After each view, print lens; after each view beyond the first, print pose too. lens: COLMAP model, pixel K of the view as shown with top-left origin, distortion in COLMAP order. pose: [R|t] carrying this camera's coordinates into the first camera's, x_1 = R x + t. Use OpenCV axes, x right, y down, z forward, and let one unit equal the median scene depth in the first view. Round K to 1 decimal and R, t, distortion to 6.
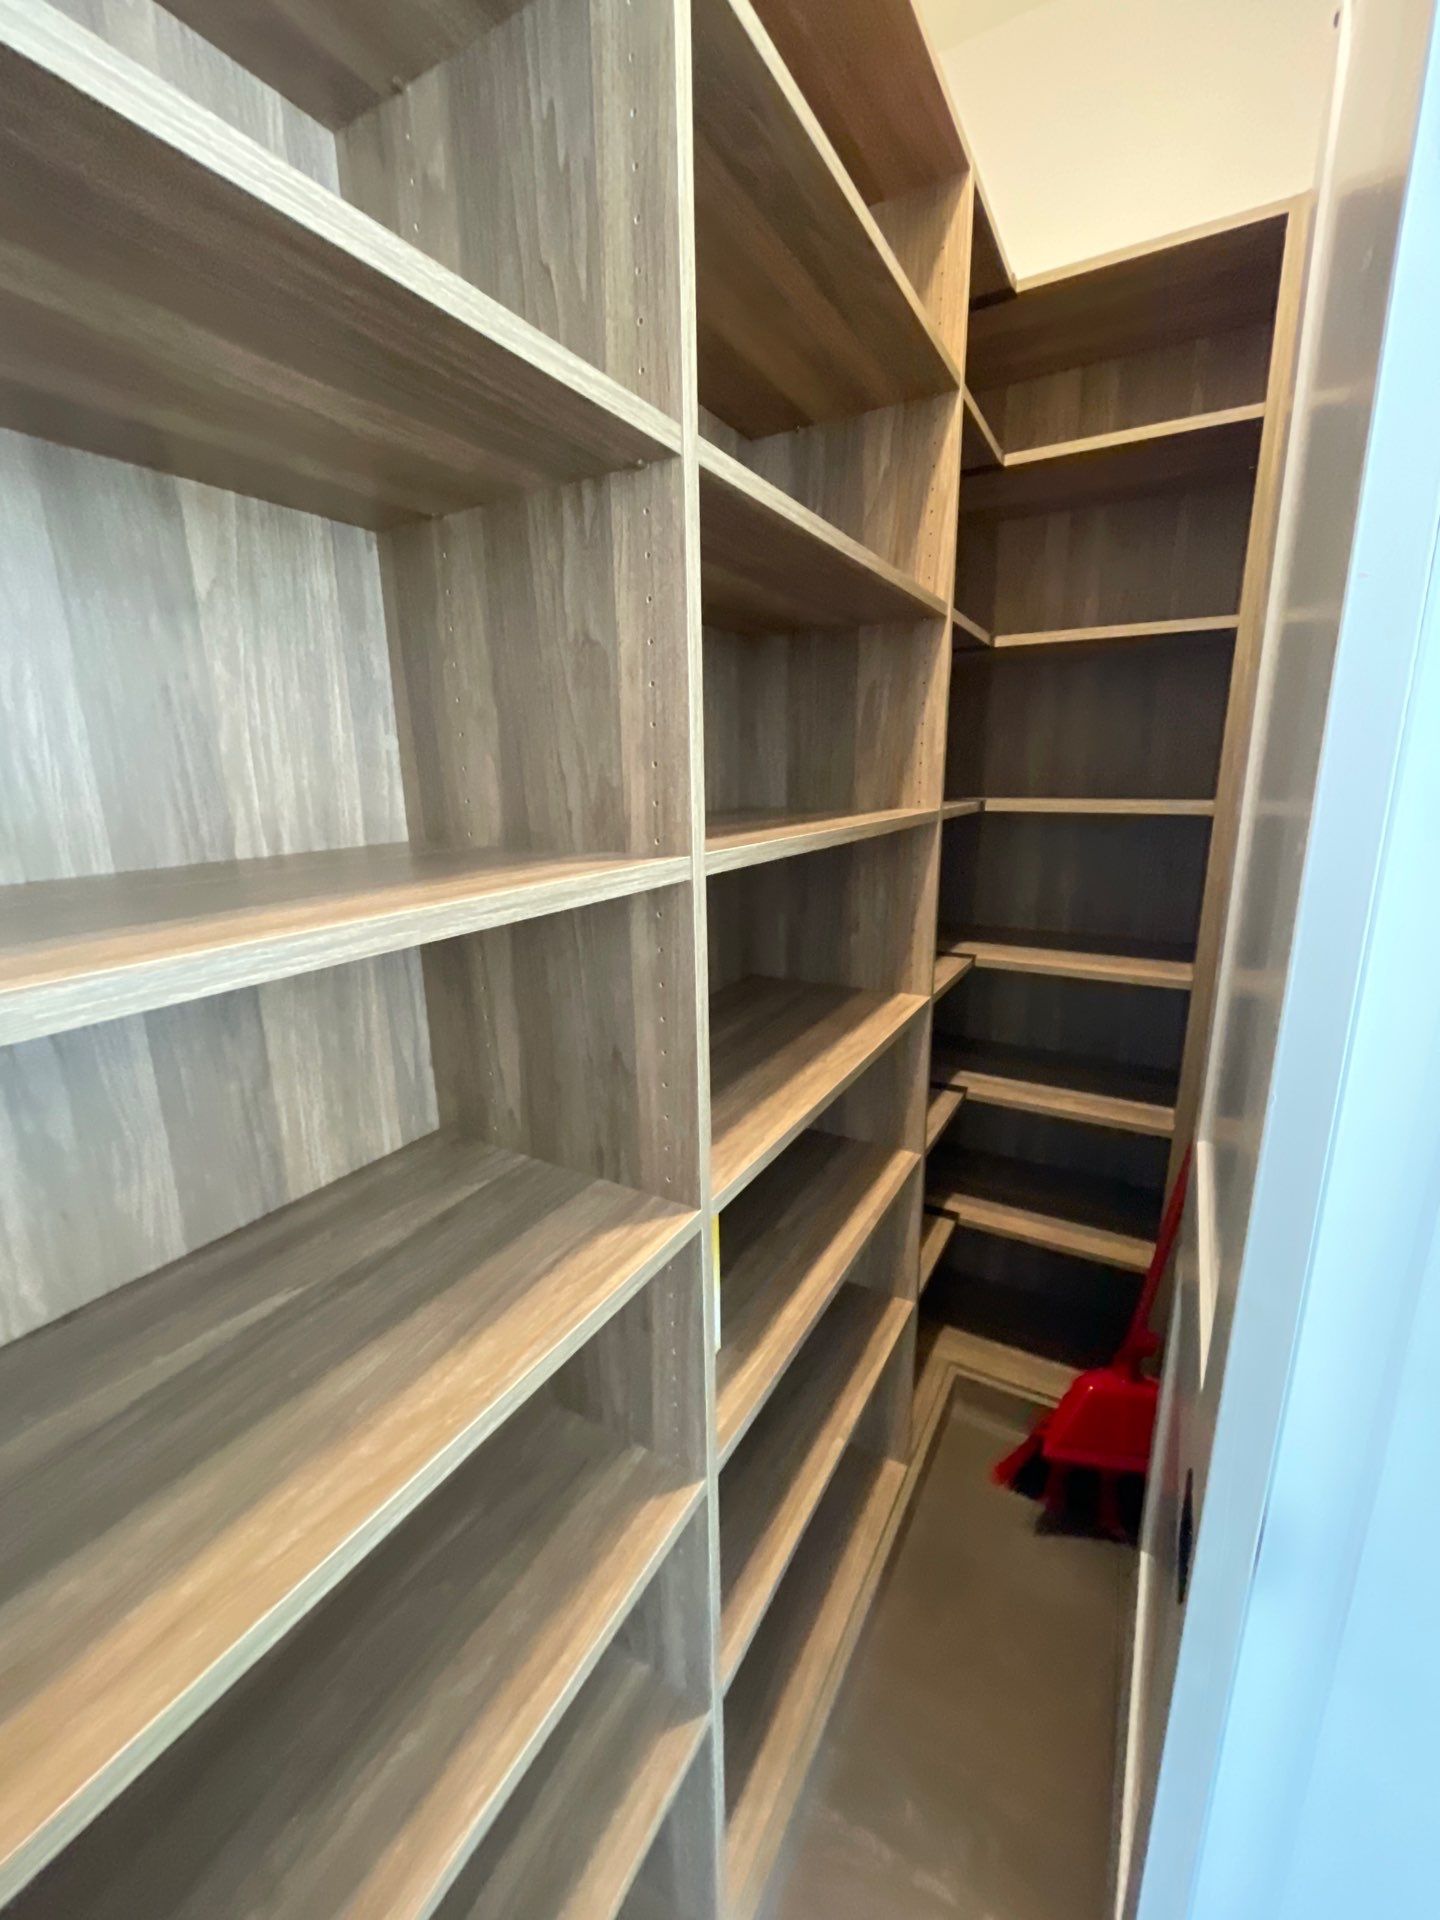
lens RADIAL K [[875.3, 0, 911.4], [0, 875.3, 956.2], [0, 0, 1]] dist [-0.000999, -0.000279]
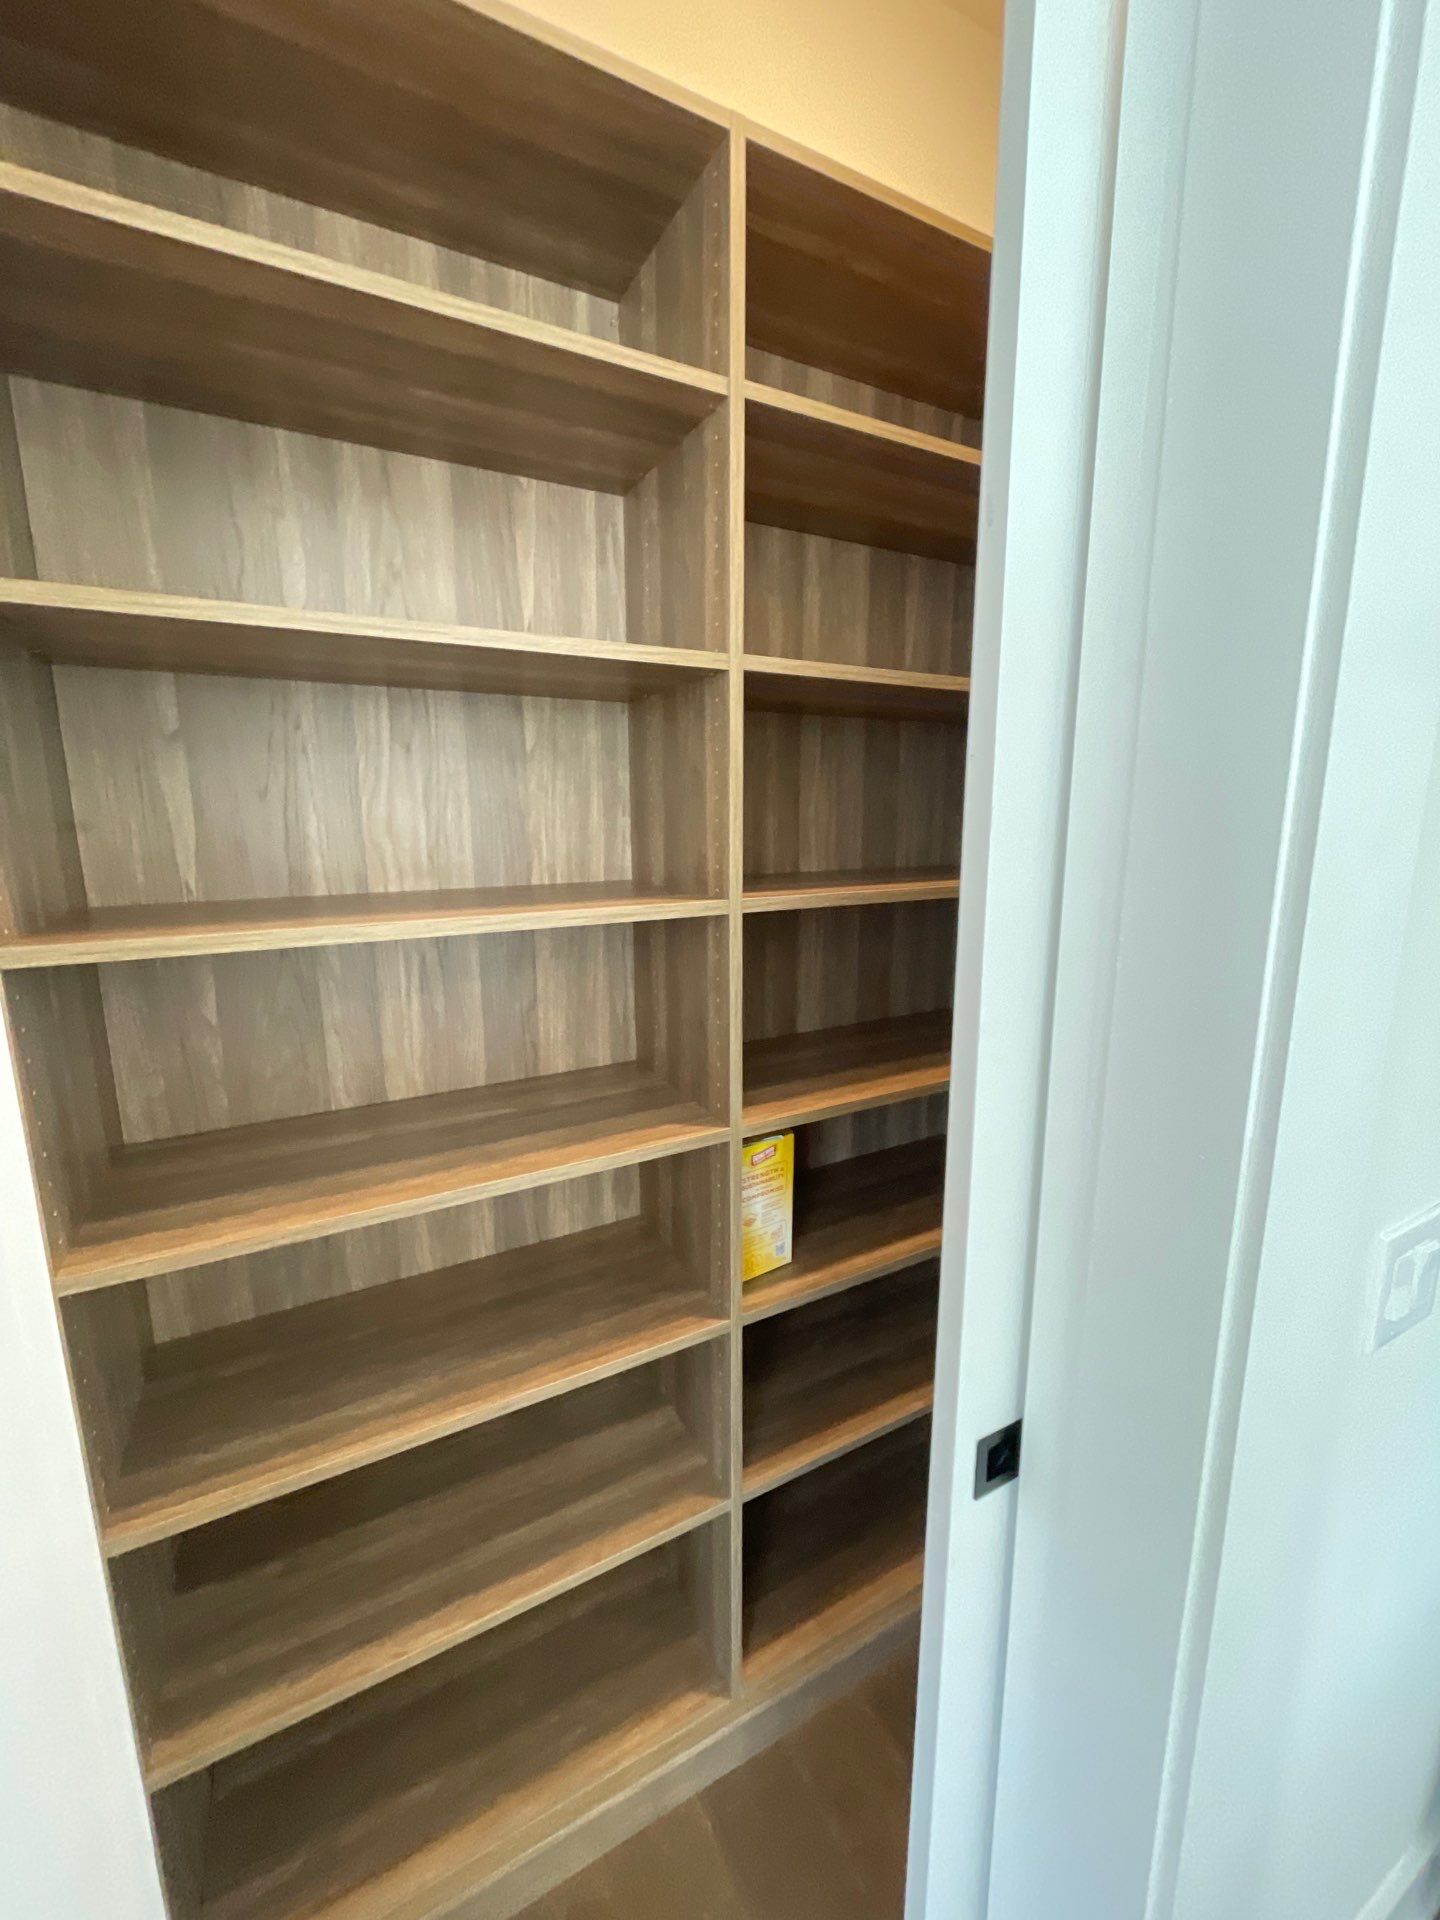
lens RADIAL K [[771.0, 0, 723.0], [0, 771.0, 955.2], [0, 0, 1]] dist [-0.001112, -0.000631]
pose [[0.853962, 0.106051, -0.509414, 0.421099], [-0.130000, 0.991447, -0.011525, 0.006213], [0.503835, 0.076066, 0.860444, -0.205579]]
